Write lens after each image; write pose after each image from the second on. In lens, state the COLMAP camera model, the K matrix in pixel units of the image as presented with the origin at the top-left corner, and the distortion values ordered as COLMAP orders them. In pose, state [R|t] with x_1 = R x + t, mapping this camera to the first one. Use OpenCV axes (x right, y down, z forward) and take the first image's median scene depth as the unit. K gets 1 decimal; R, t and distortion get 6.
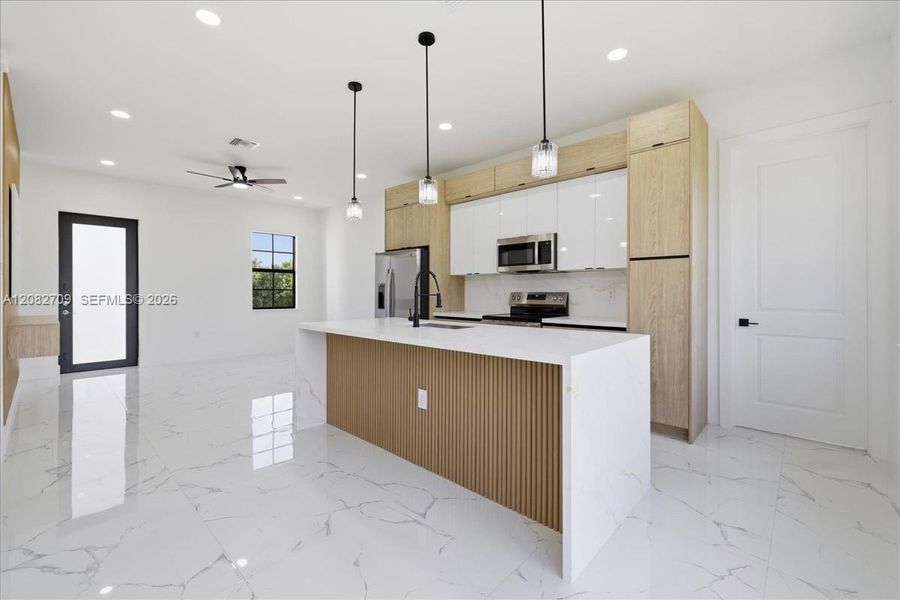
lens RADIAL K [[380.2, 0, 453.0], [0, 380.2, 294.1], [0, 0, 1]] dist [-0.001289, -0.000241]
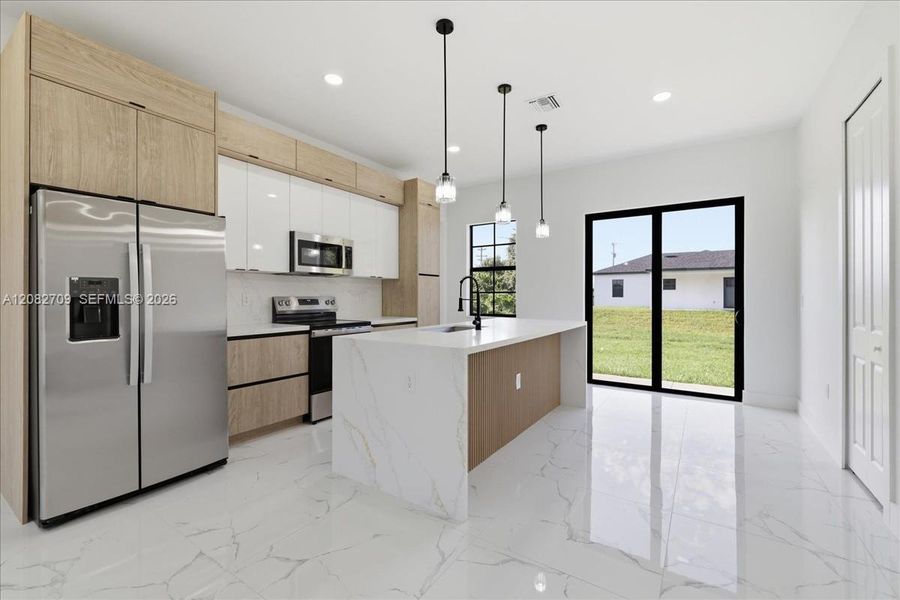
lens RADIAL K [[380.2, 0, 453.0], [0, 380.2, 294.1], [0, 0, 1]] dist [-0.001289, -0.000241]
pose [[-0.167823, 0.003276, 0.985812, -0.773284], [0.004279, 0.999987, -0.002594, -0.007425], [-0.985808, 0.003783, -0.167835, 0.851814]]
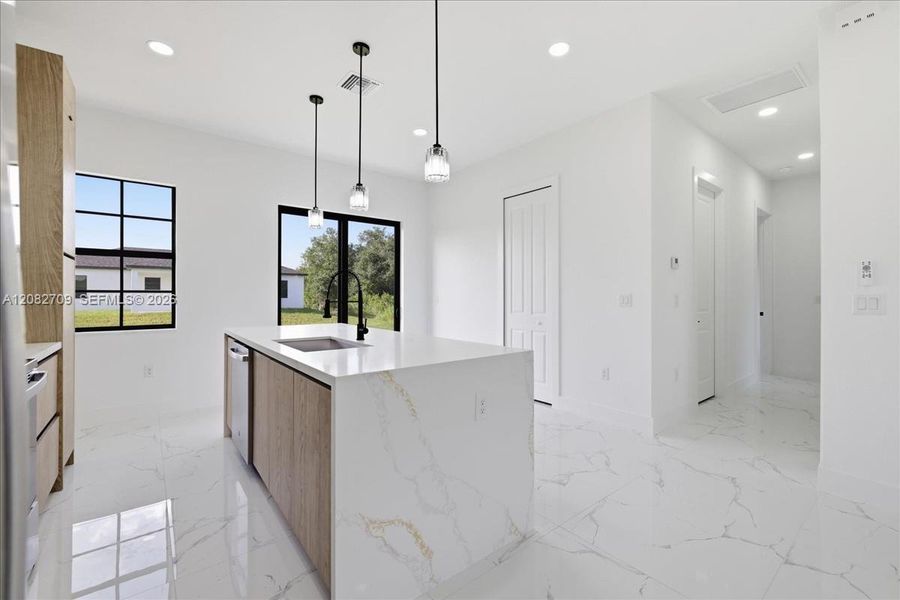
lens RADIAL K [[380.2, 0, 453.0], [0, 380.2, 294.1], [0, 0, 1]] dist [-0.001289, -0.000241]
pose [[-0.989506, 0.001930, 0.144478, -0.285254], [0.001880, 0.999998, -0.000484, -0.008762], [-0.144478, -0.000207, -0.989508, 1.225910]]
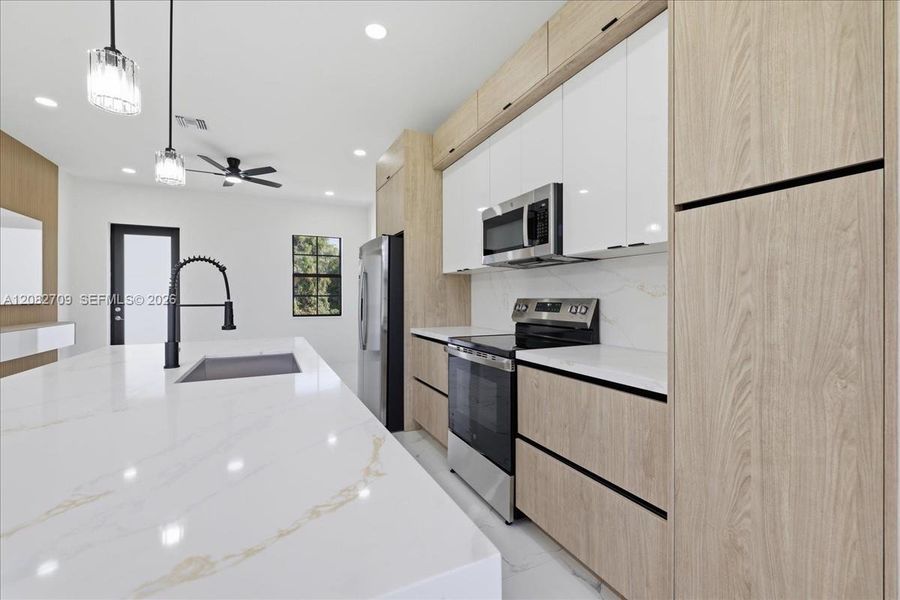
lens RADIAL K [[376.7, 0, 454.1], [0, 376.7, 298.7], [0, 0, 1]] dist [-0.000167, 0.000123]
pose [[0.935738, -0.002220, -0.352689, 0.300291], [0.001428, 0.999996, -0.002507, -0.003388], [0.352693, 0.001842, 0.935737, 0.449555]]
